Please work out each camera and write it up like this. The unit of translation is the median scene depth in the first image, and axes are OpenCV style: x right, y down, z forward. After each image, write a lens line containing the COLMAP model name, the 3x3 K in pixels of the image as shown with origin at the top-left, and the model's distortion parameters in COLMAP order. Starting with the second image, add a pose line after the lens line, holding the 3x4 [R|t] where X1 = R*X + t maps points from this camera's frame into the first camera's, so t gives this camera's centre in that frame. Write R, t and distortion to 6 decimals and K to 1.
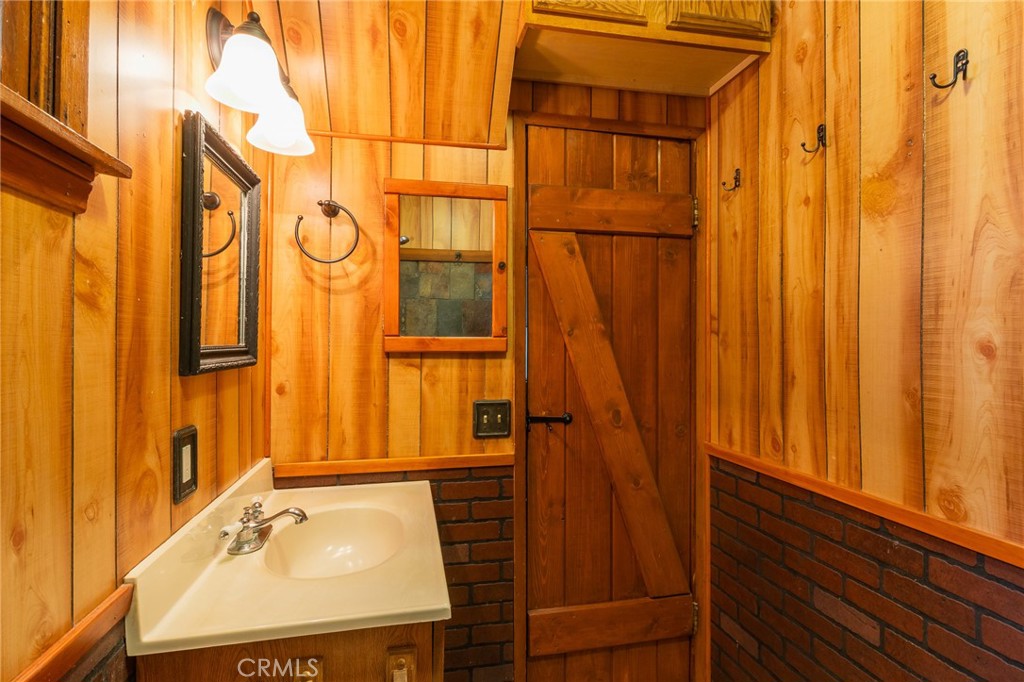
lens RADIAL K [[523.1, 0, 511.9], [0, 523.1, 337.7], [0, 0, 1]] dist [-0.000039, 0.000015]
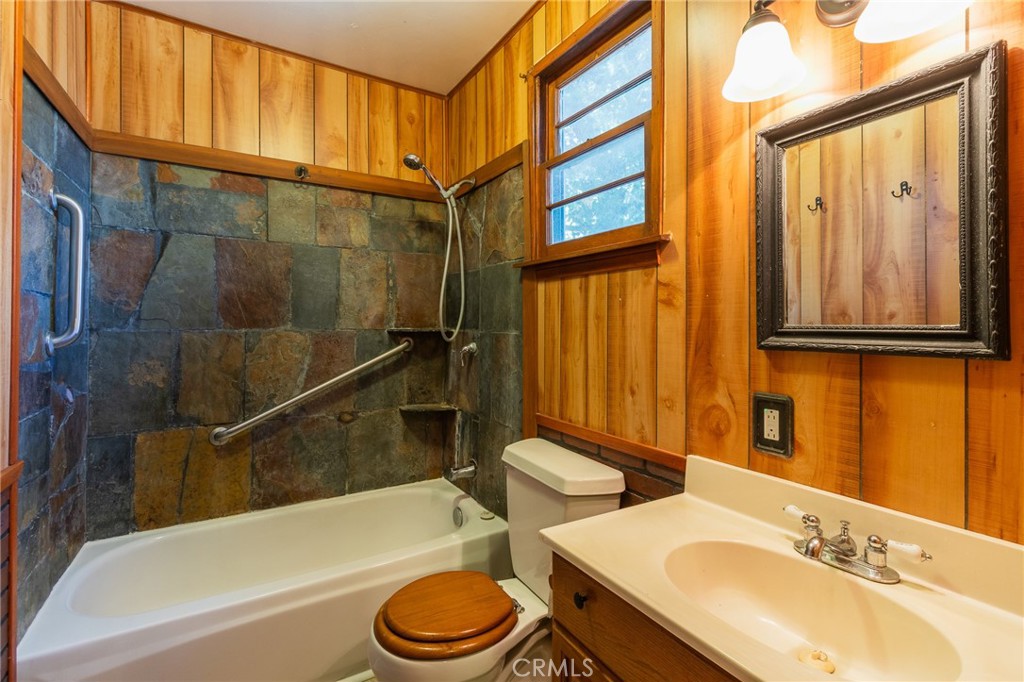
lens RADIAL K [[467.6, 0, 512.6], [0, 467.6, 330.2], [0, 0, 1]] dist [-0.000008, -0.000448]
pose [[-0.941472, -0.005392, -0.337048, 0.371076], [-0.006197, 0.999980, 0.001315, 0.038615], [0.337035, 0.003327, -0.941486, 2.317511]]
